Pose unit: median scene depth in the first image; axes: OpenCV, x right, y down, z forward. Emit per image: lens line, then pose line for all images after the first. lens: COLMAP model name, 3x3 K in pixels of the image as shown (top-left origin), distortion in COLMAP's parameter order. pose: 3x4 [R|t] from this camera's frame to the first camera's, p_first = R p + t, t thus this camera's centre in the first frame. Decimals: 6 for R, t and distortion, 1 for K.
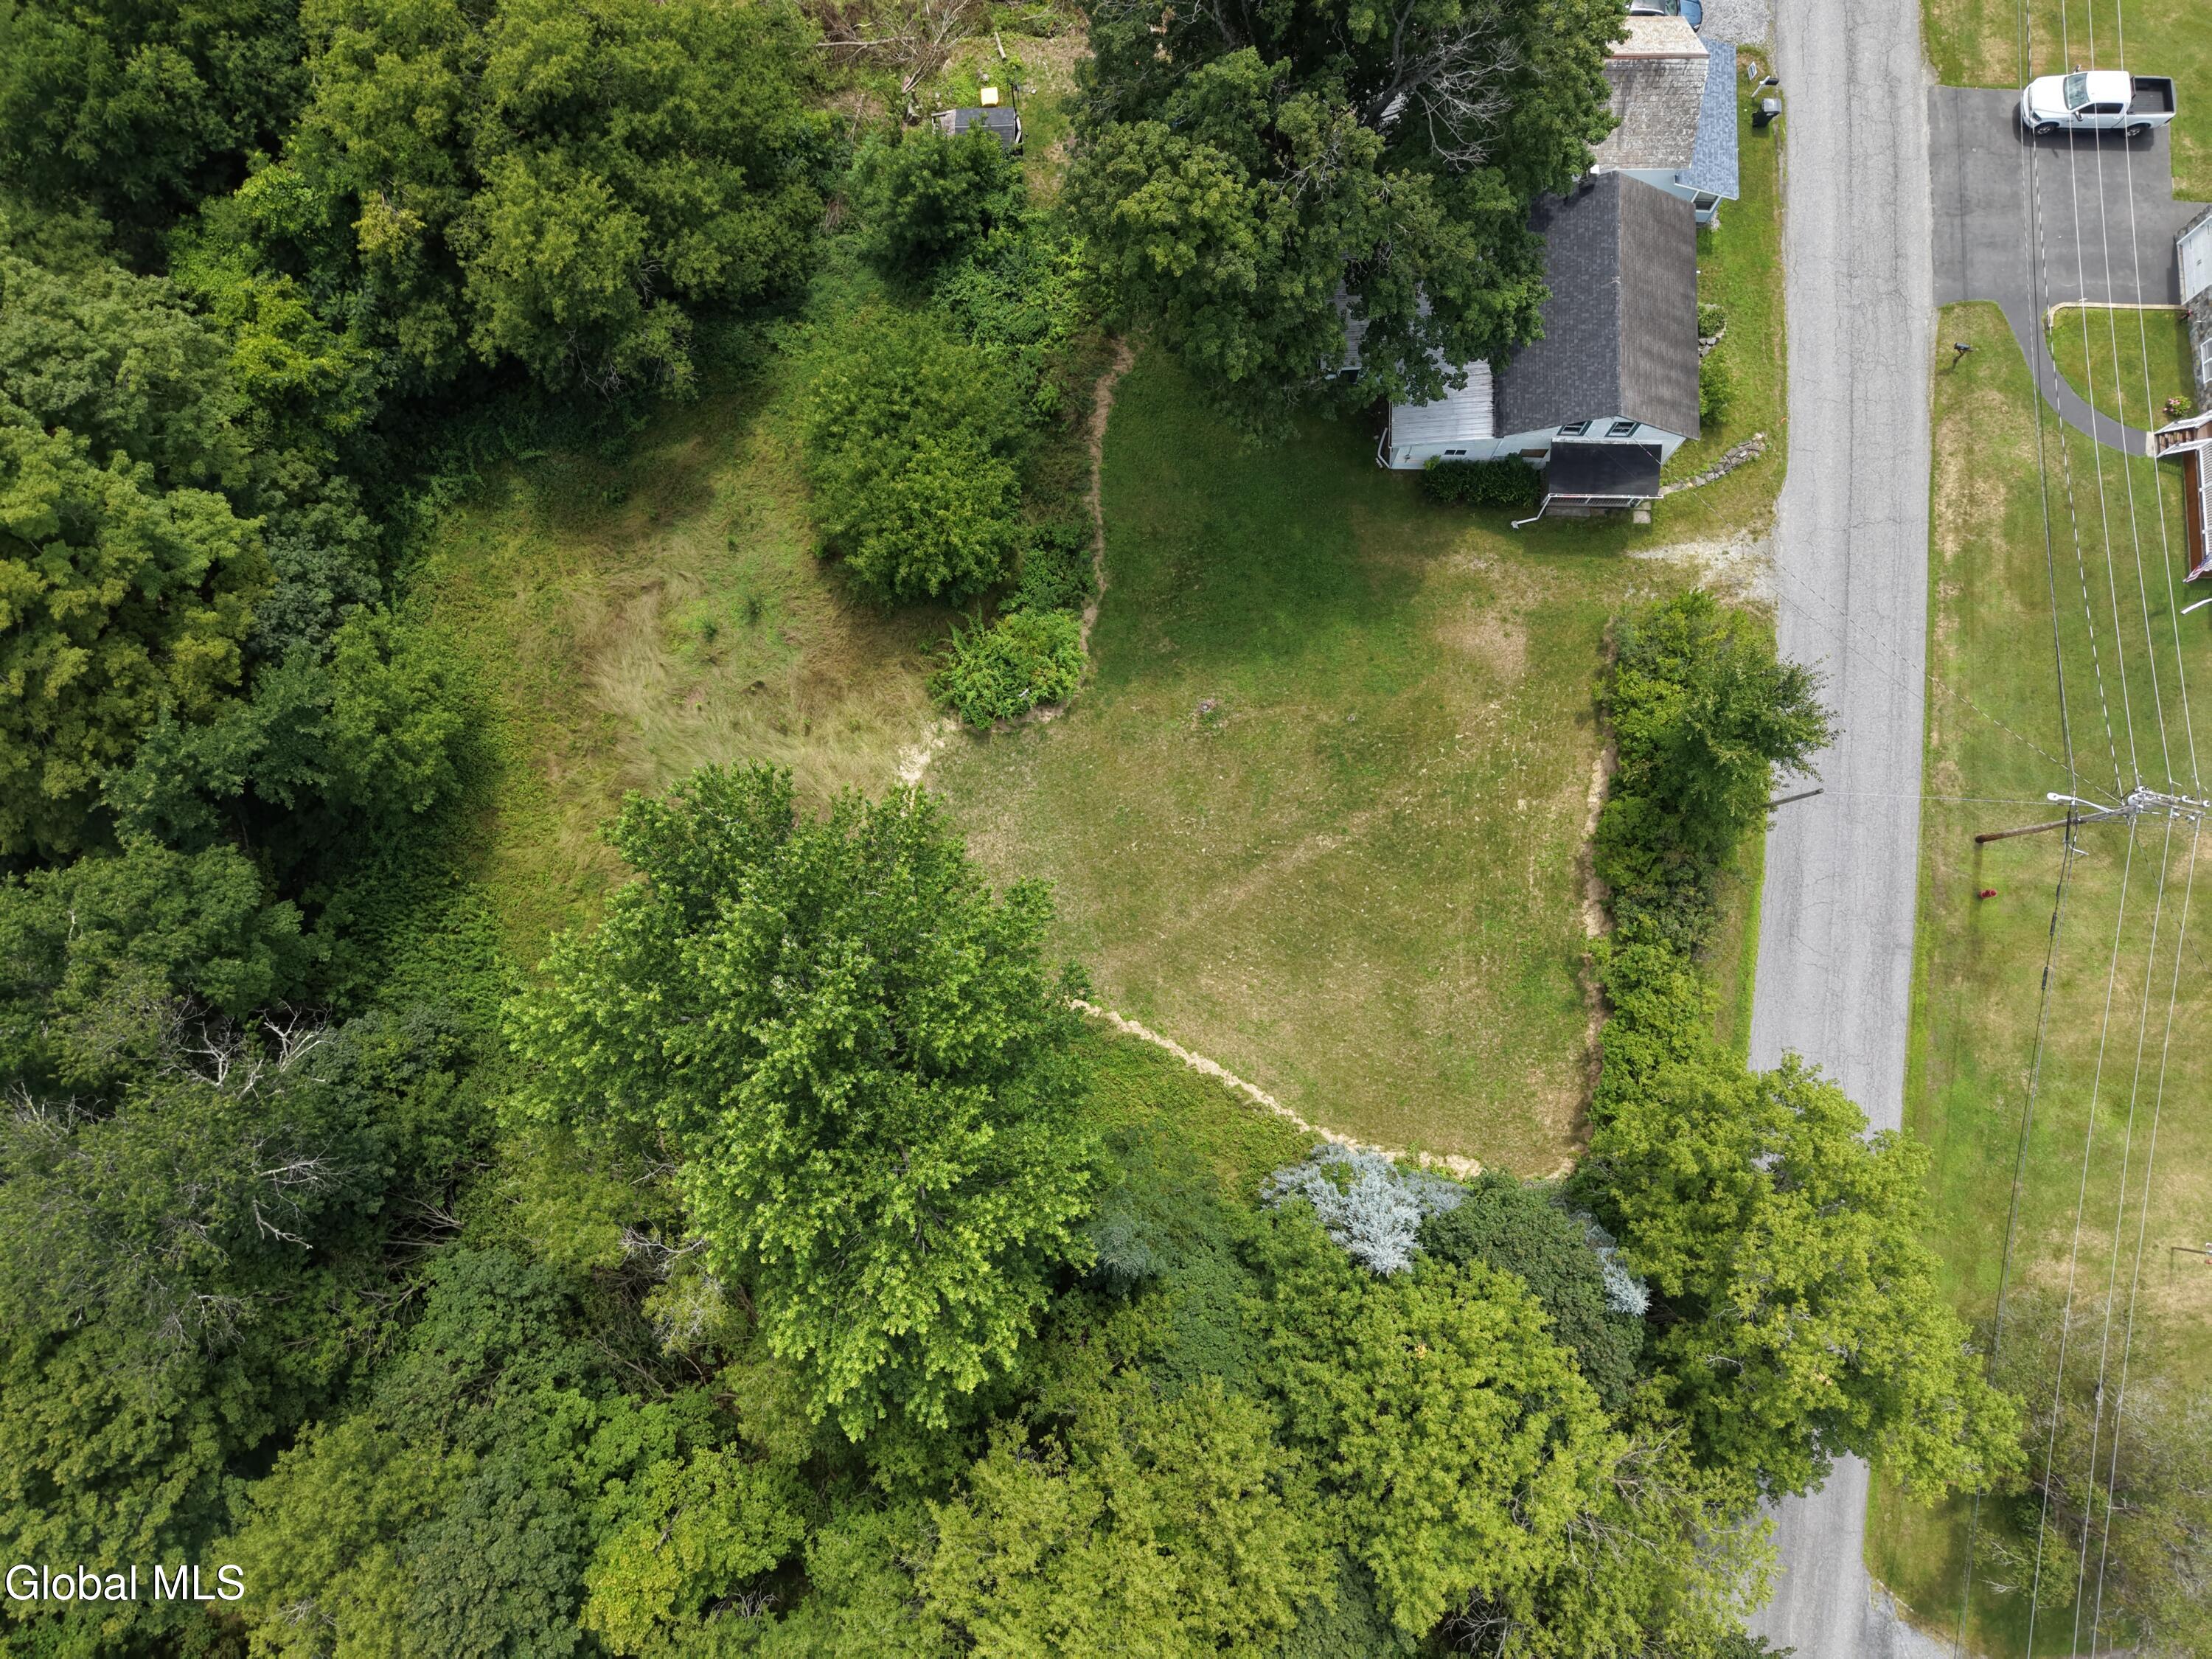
lens RADIAL K [[1475.6, 0, 1103.7], [0, 1475.6, 838.0], [0, 0, 1]] dist [0.052585, -0.038083]
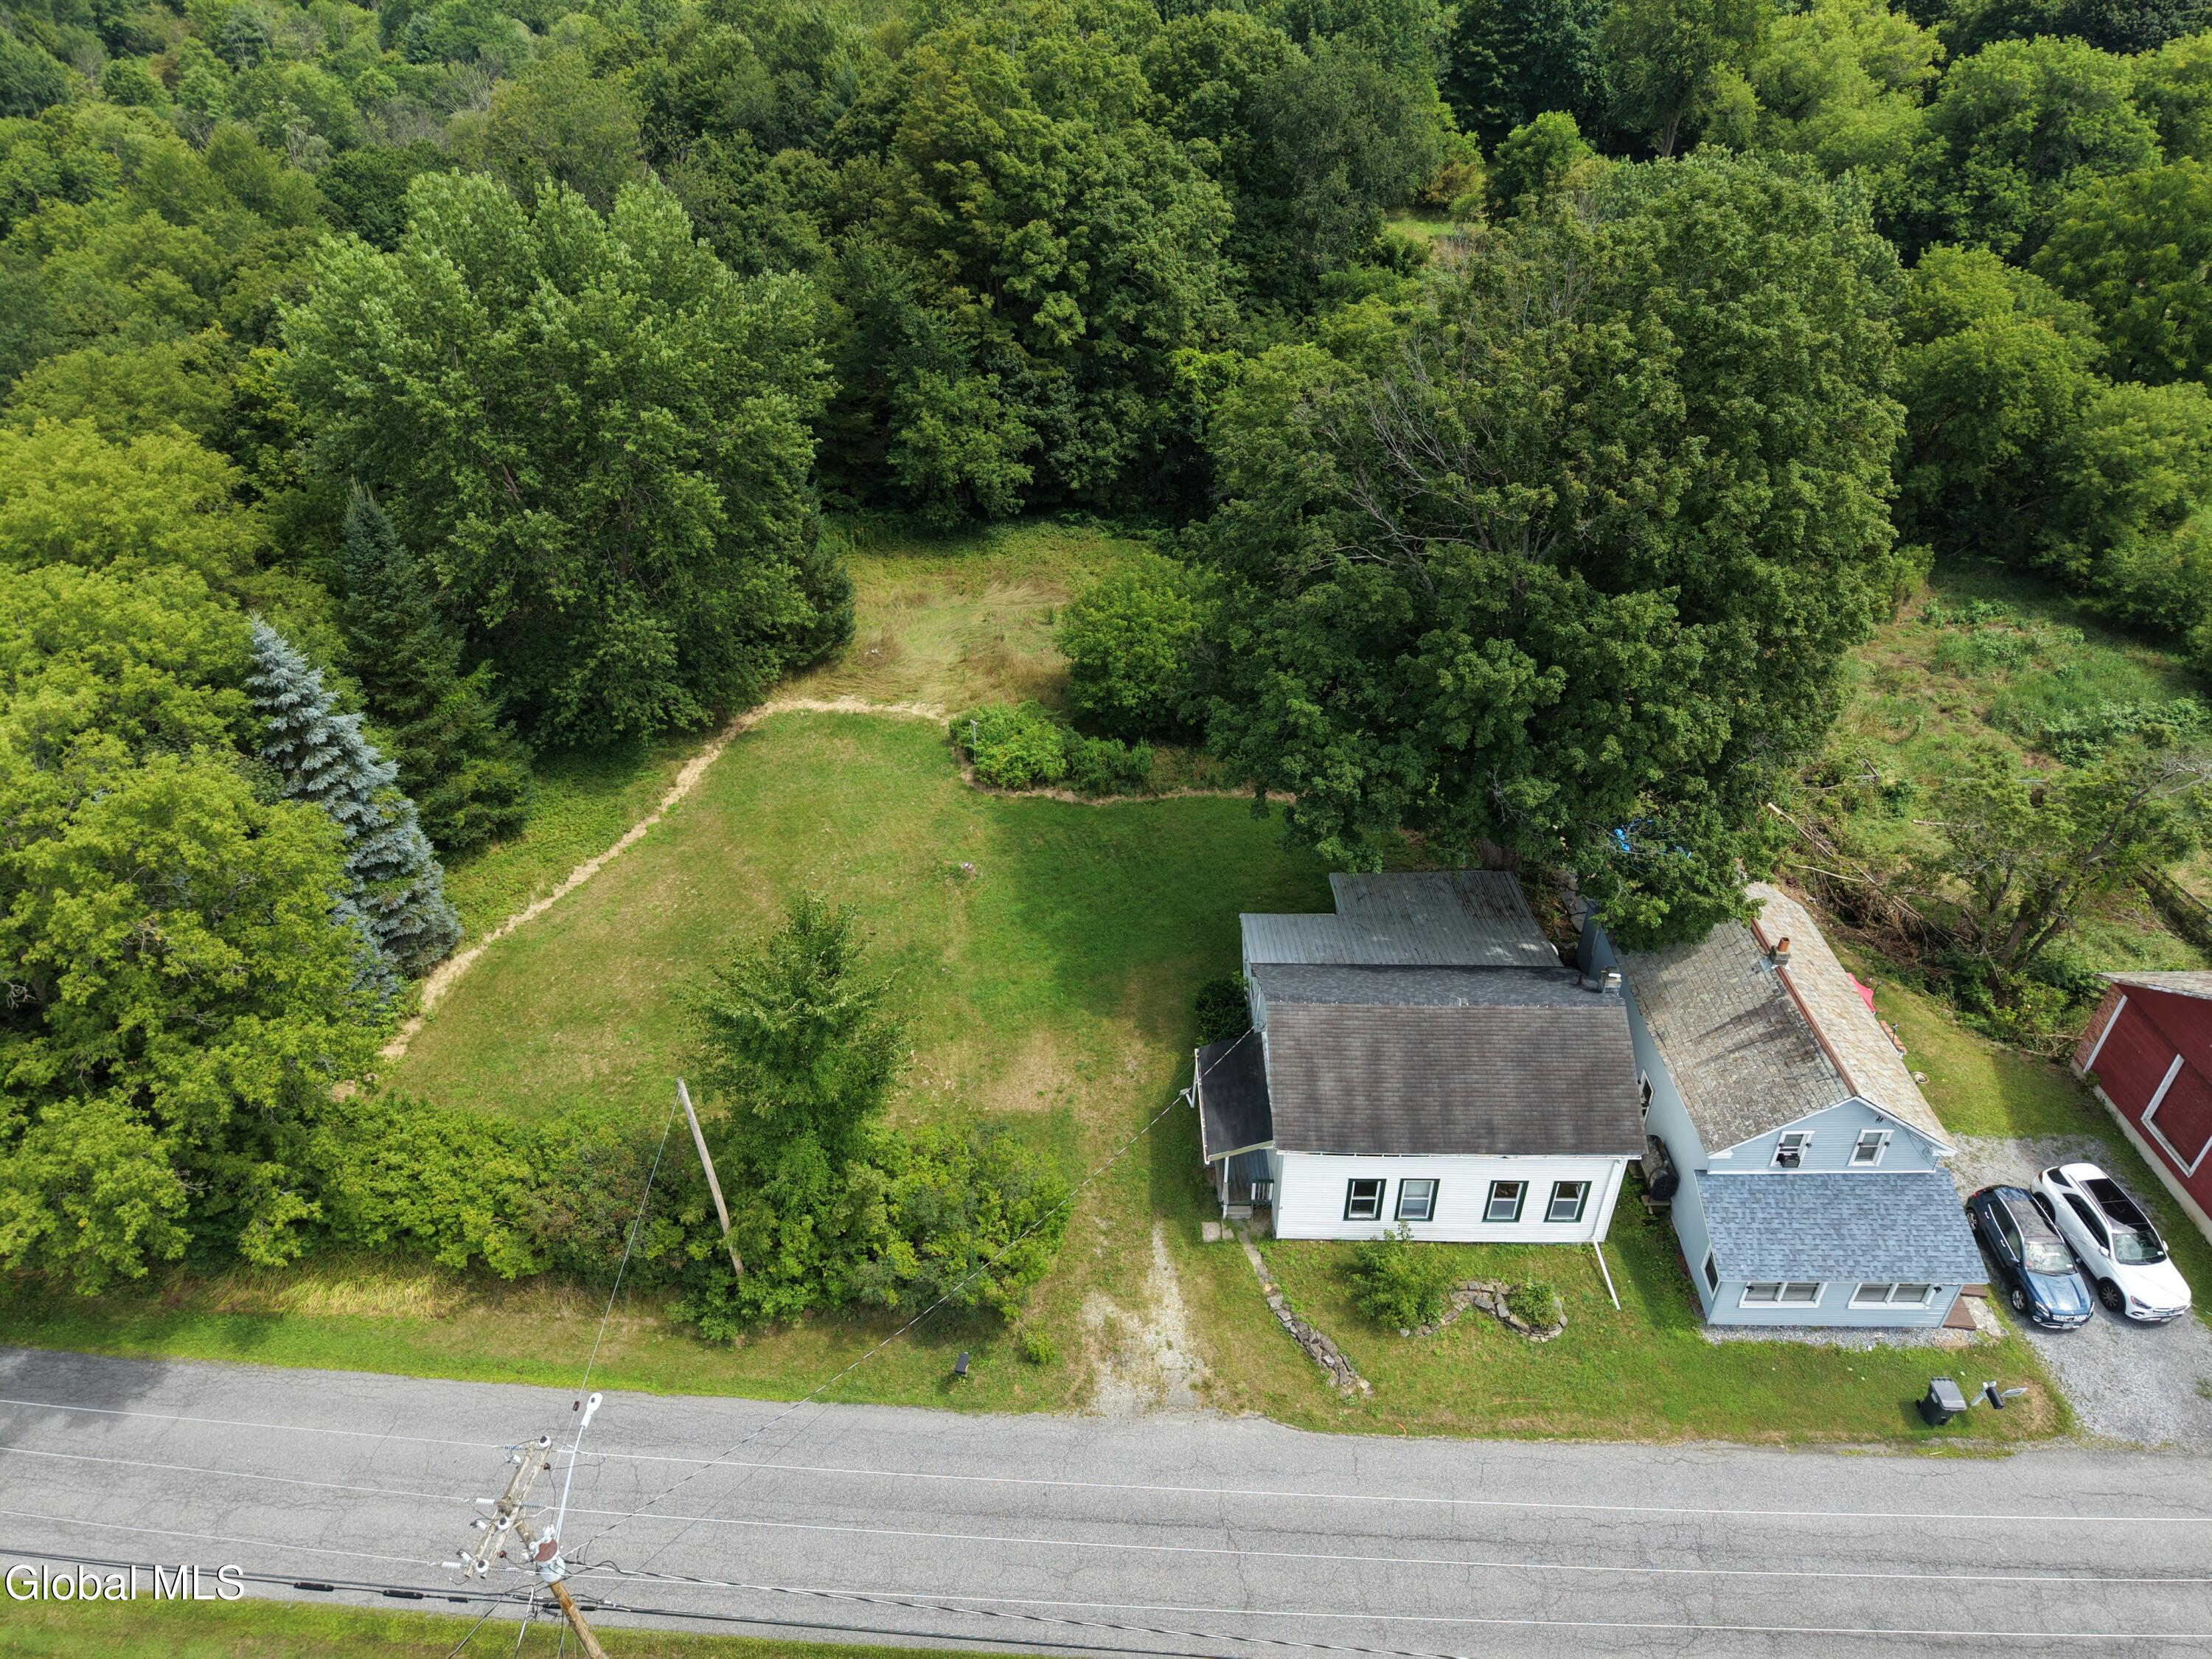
lens RADIAL K [[1475.6, 0, 1118.2], [0, 1475.6, 836.7], [0, 0, 1]] dist [0.052585, -0.038083]
pose [[0.038258, 0.598611, -0.800126, 0.812628], [-0.986506, 0.150186, 0.065191, -0.248582], [0.159191, 0.786835, 0.596279, 0.443192]]
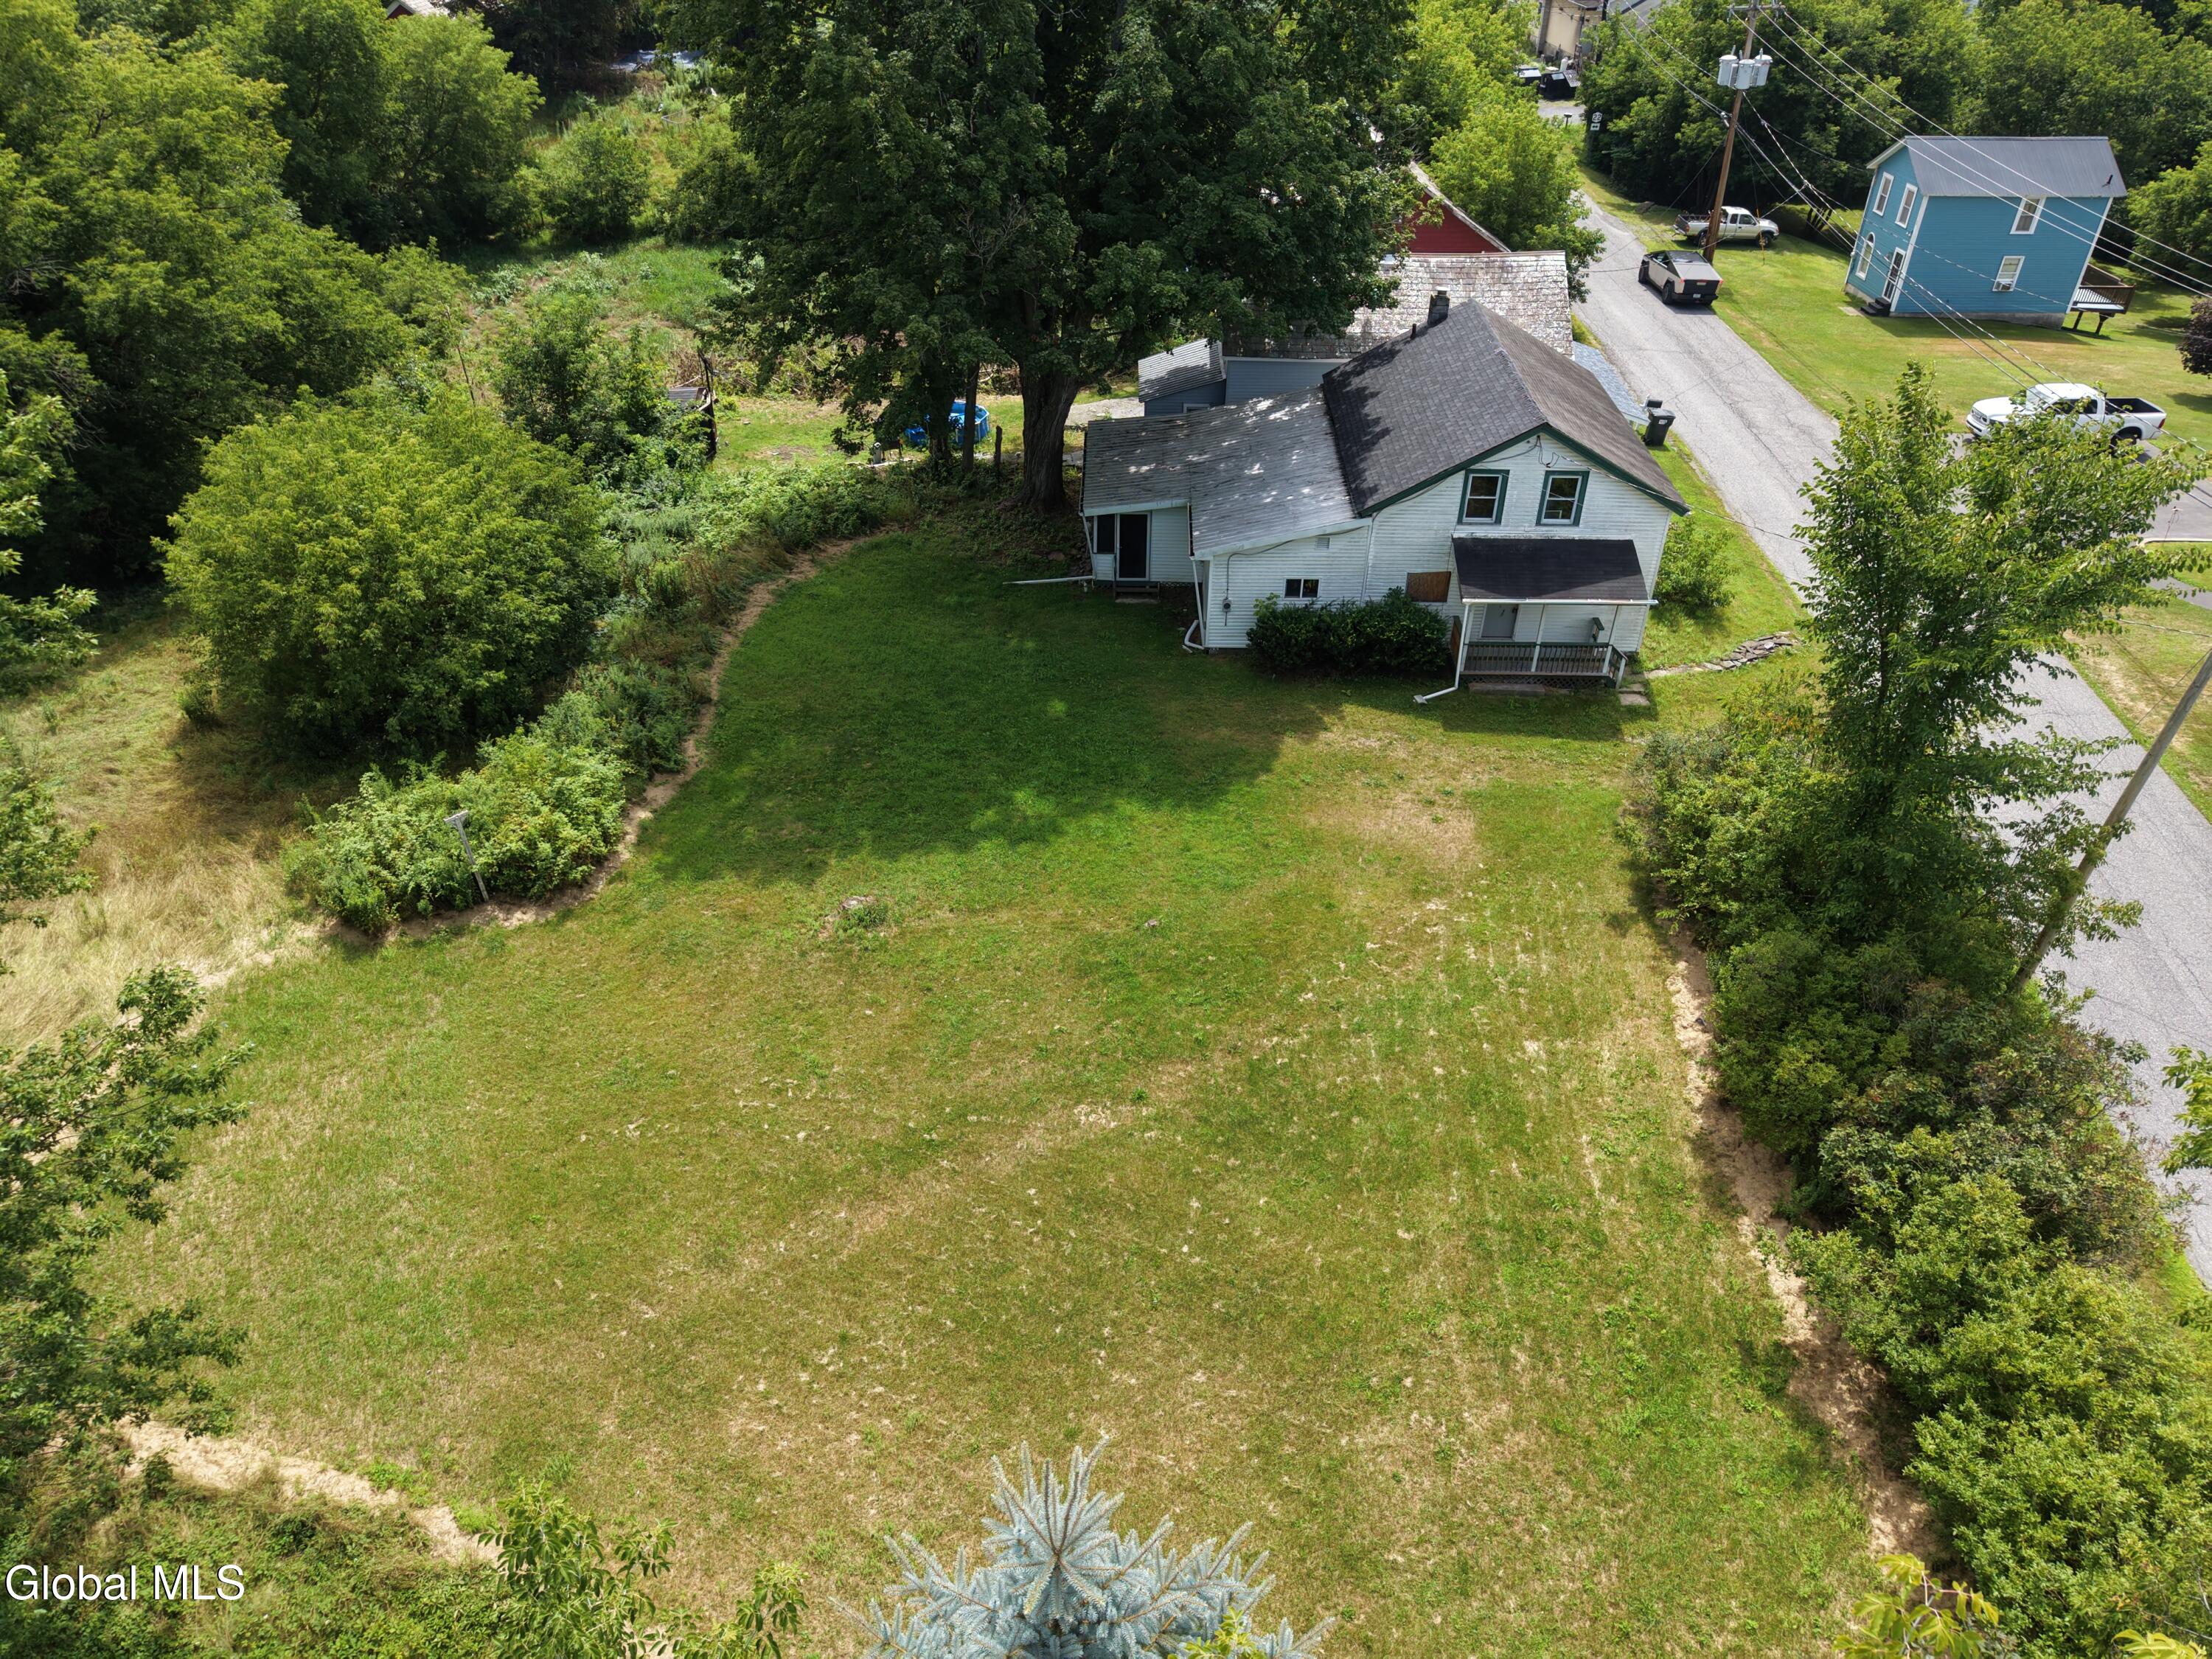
lens RADIAL K [[1475.6, 0, 1105.5], [0, 1475.6, 833.0], [0, 0, 1]] dist [0.052585, -0.038083]
pose [[0.999543, 0.015575, 0.025915, 0.139742], [0.007401, 0.704993, -0.709176, 0.243193], [-0.029316, 0.709044, 0.704555, 0.636779]]
